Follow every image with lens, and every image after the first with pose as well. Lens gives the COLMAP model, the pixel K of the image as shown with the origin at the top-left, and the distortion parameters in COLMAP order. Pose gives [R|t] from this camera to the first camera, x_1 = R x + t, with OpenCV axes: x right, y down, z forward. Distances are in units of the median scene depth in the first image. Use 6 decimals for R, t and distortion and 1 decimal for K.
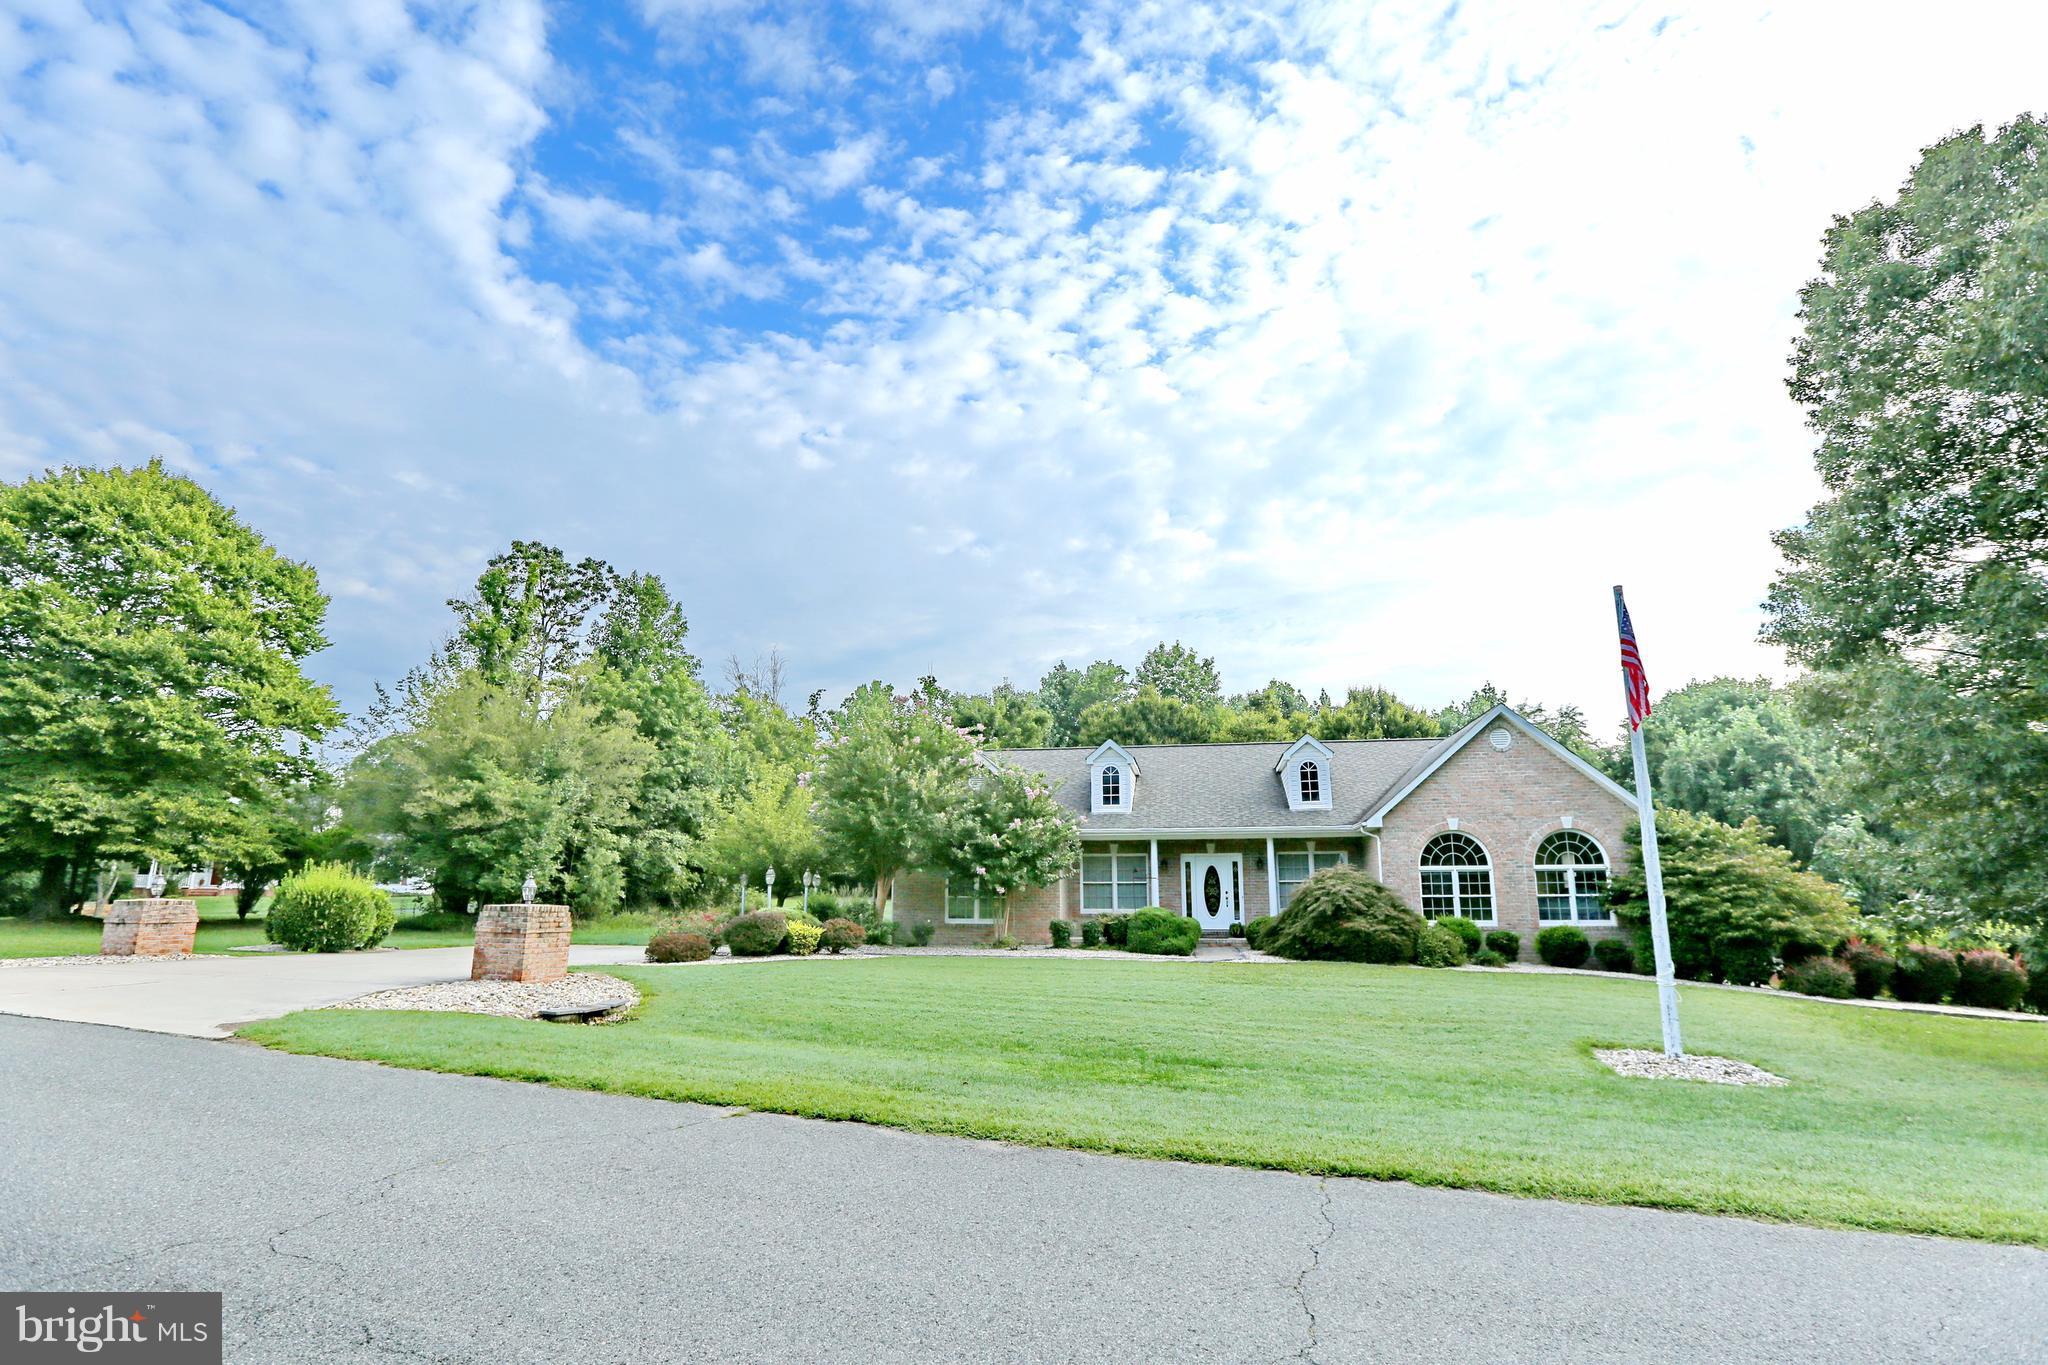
lens RADIAL K [[981.4, 0, 1041.5], [0, 981.4, 681.4], [0, 0, 1]] dist [-0.061860, 0.026855]
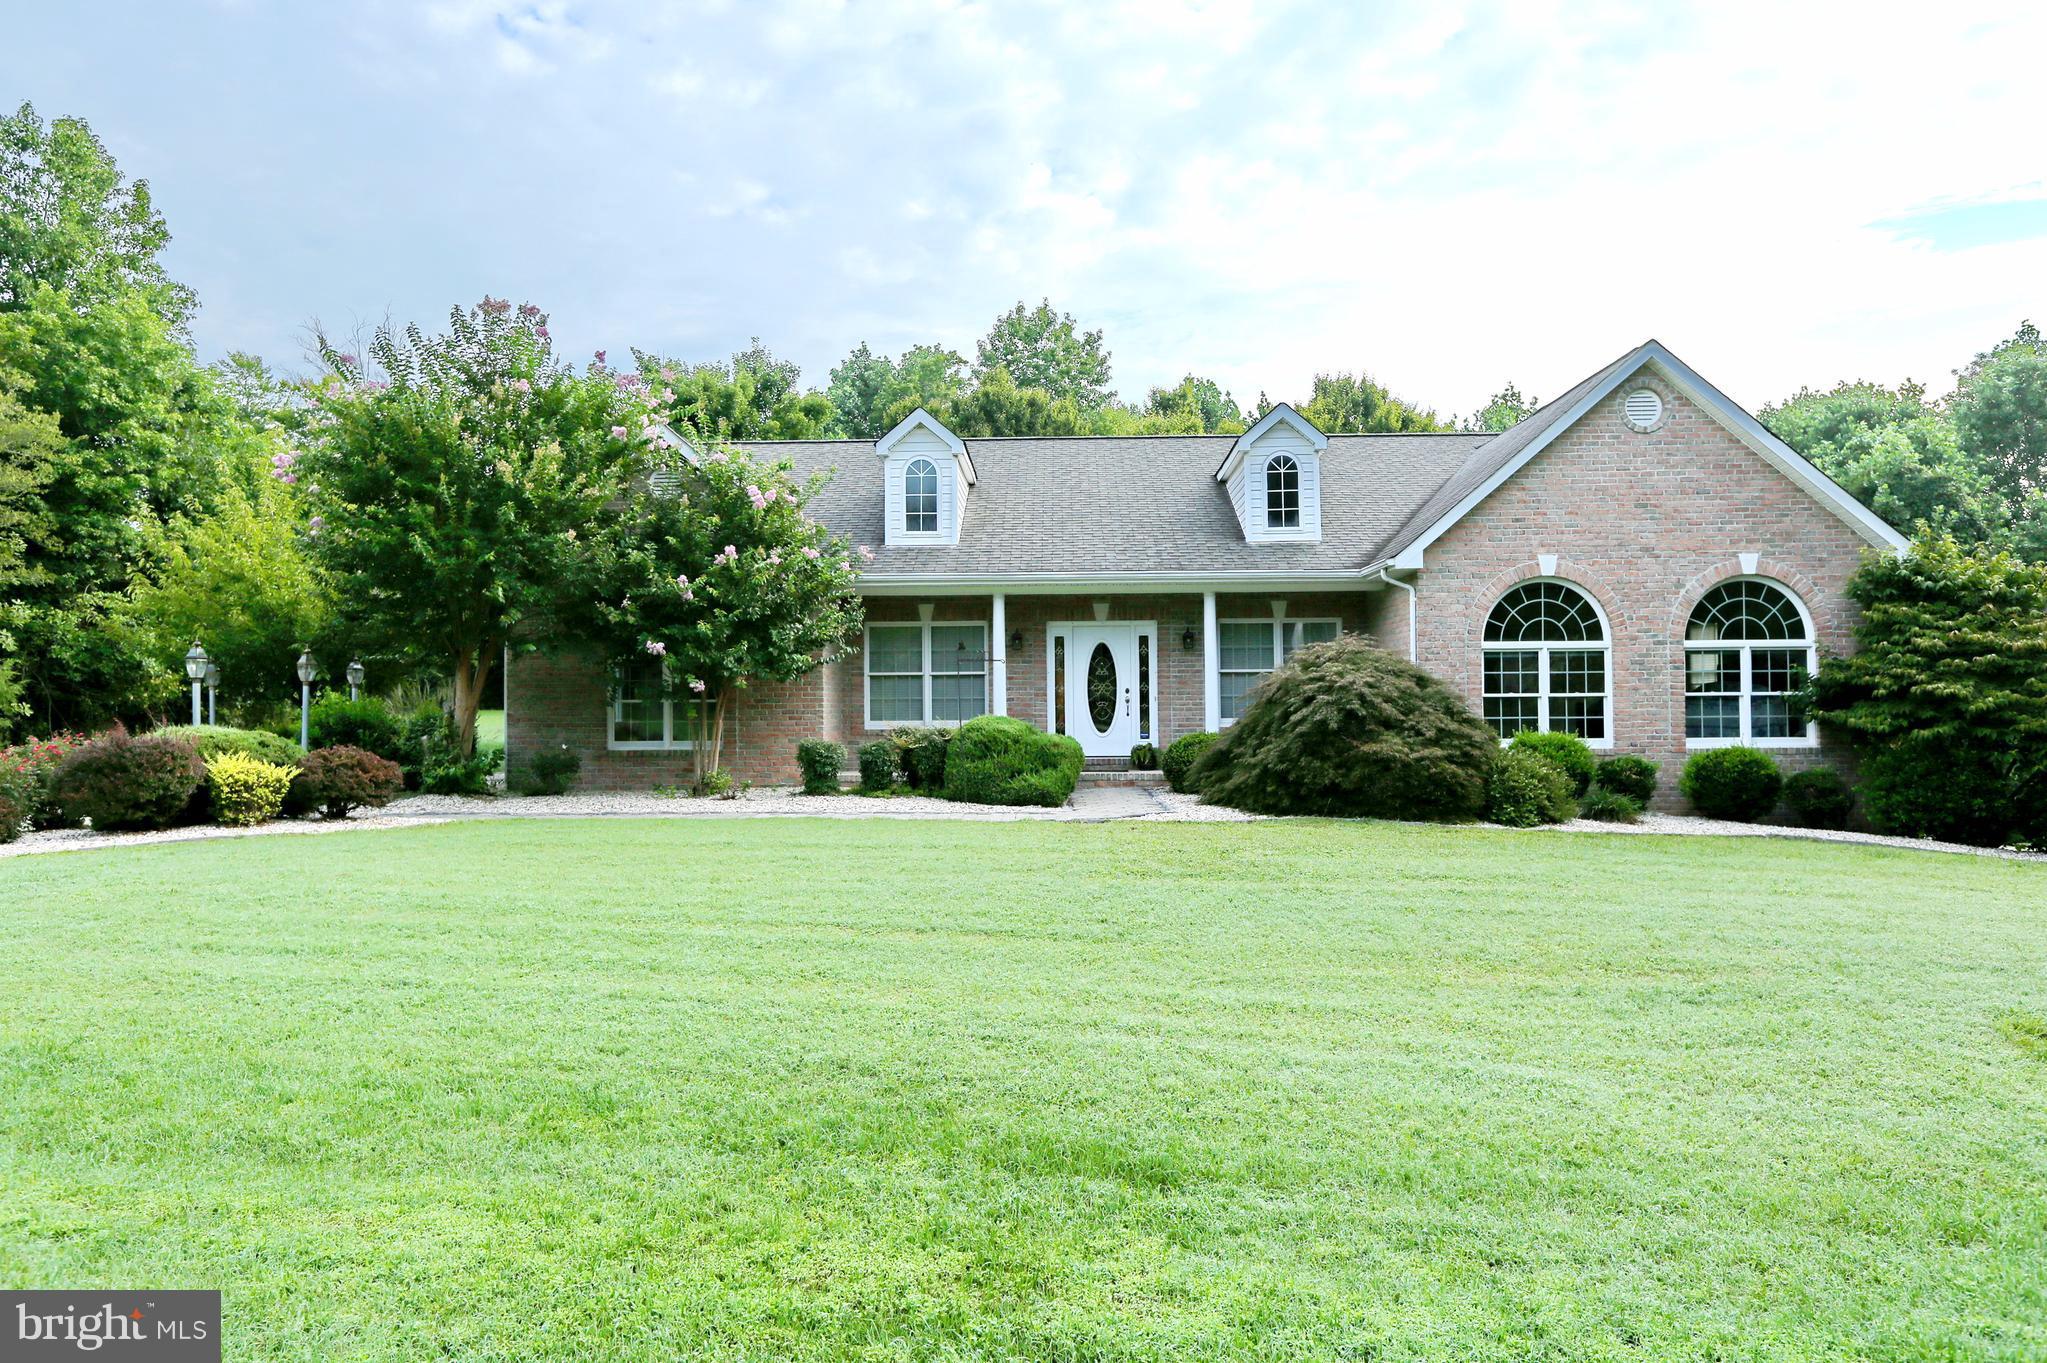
lens RADIAL K [[981.0, 0, 1041.0], [0, 981.0, 680.4], [0, 0, 1]] dist [-0.061860, 0.026855]
pose [[0.989061, -0.002736, 0.147480, 0.059820], [-0.024134, 0.983353, 0.180096, 0.114151], [-0.145518, -0.181685, 0.972530, 0.478405]]
